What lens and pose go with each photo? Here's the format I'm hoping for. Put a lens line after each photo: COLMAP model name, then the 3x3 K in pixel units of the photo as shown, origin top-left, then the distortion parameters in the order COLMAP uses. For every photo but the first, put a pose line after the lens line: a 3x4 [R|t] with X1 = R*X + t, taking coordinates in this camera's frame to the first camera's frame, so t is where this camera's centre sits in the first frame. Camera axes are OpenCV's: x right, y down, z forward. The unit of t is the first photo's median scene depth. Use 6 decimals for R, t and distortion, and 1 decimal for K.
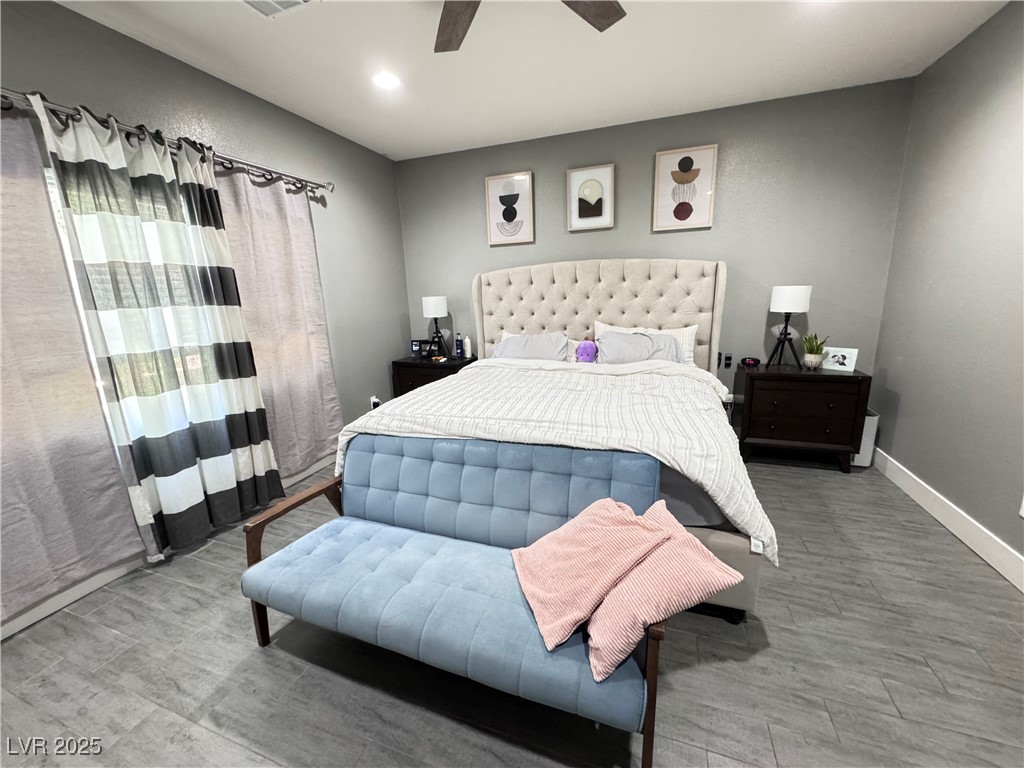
lens RADIAL K [[408.4, 0, 512.0], [0, 408.4, 384.0], [0, 0, 1]] dist [0.000415, -0.000538]
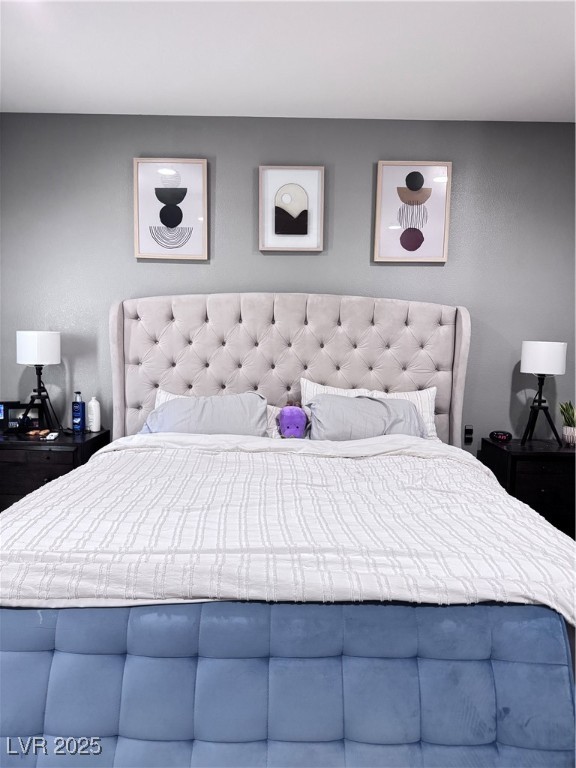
lens RADIAL K [[538.4, 0, 288.0], [0, 538.4, 384.0], [0, 0, 1]] dist [0.148595, -0.234017]
pose [[0.943411, 0.024219, 0.330739, -0.127934], [0.022533, 0.990343, -0.136795, -0.019856], [-0.330858, 0.136507, 0.933755, 0.154734]]
